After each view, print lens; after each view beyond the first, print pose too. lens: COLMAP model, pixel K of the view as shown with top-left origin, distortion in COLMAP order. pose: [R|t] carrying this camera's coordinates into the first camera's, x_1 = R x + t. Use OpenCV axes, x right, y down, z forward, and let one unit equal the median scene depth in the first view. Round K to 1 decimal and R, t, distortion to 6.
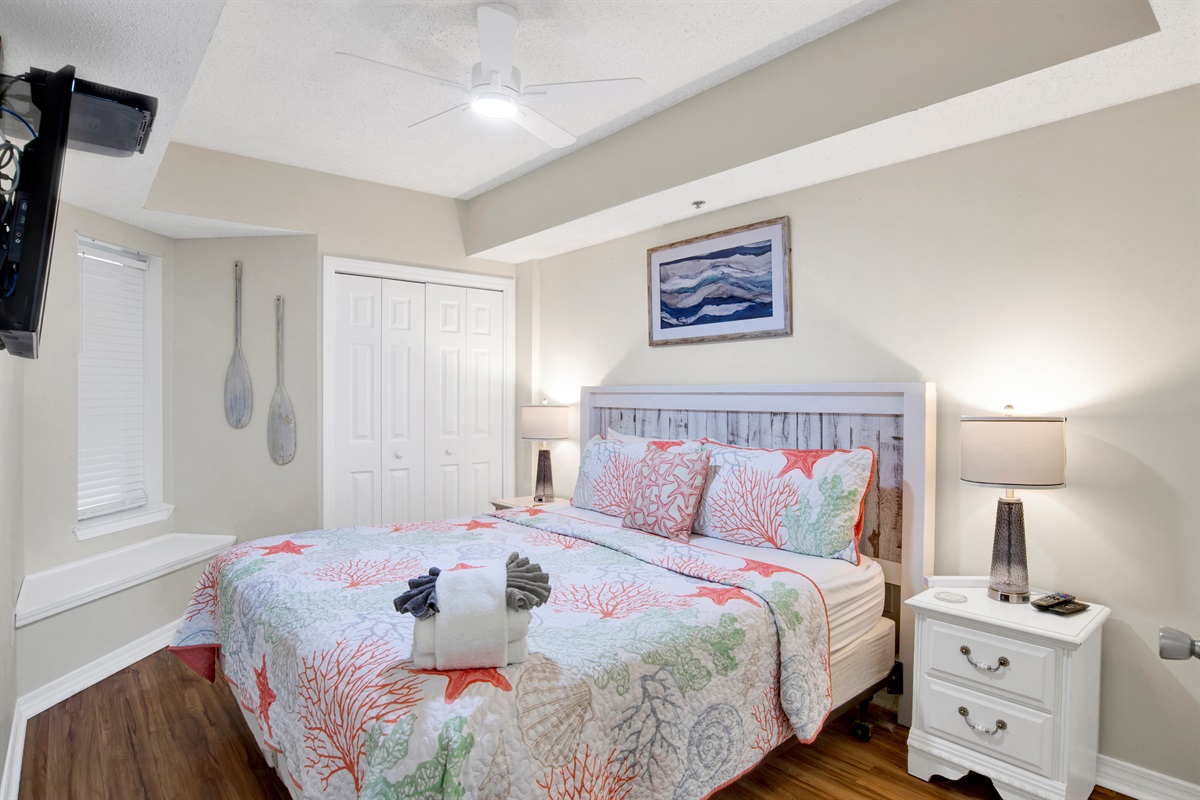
lens RADIAL K [[640.9, 0, 593.3], [0, 640.9, 399.1], [0, 0, 1]] dist [-0.078131, 0.024516]
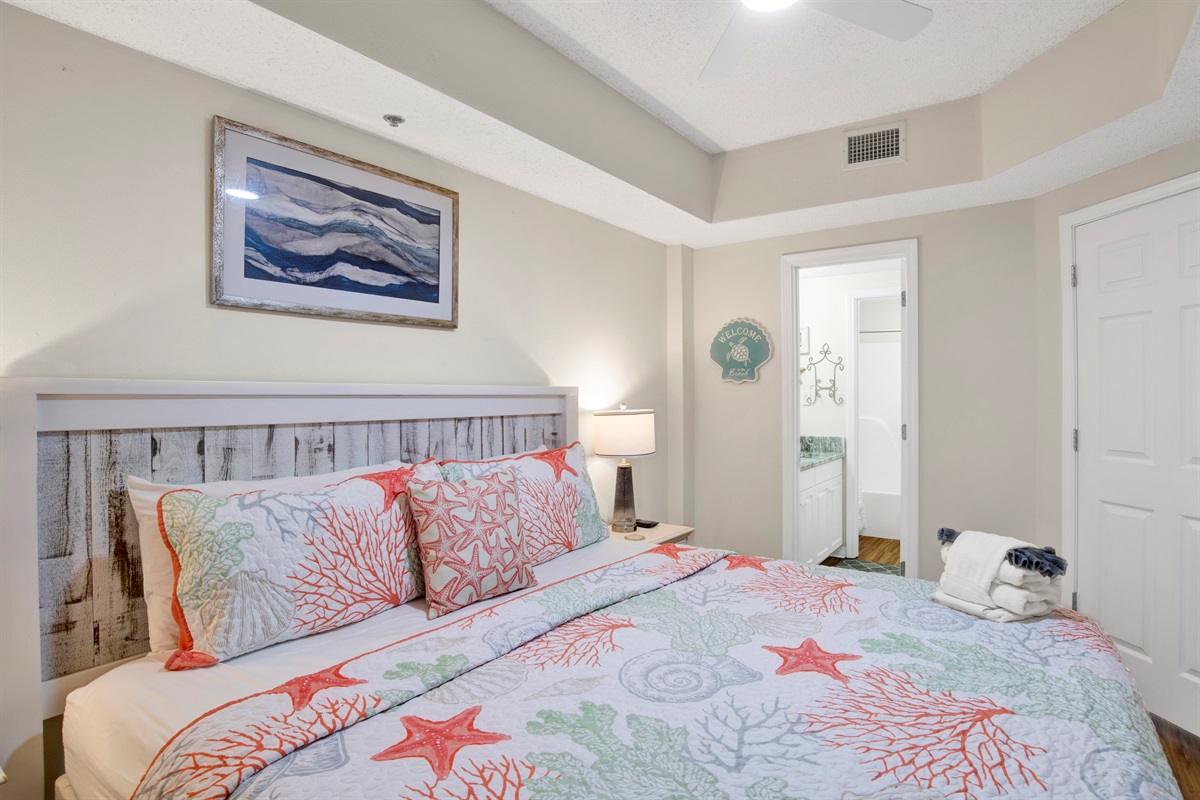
lens RADIAL K [[640.9, 0, 593.3], [0, 640.9, 399.1], [0, 0, 1]] dist [-0.078131, 0.024516]
pose [[-0.246190, -0.003885, 0.969214, -0.554277], [0.011071, 0.999915, 0.006820, -0.008033], [-0.969158, 0.012409, -0.246126, 0.974416]]
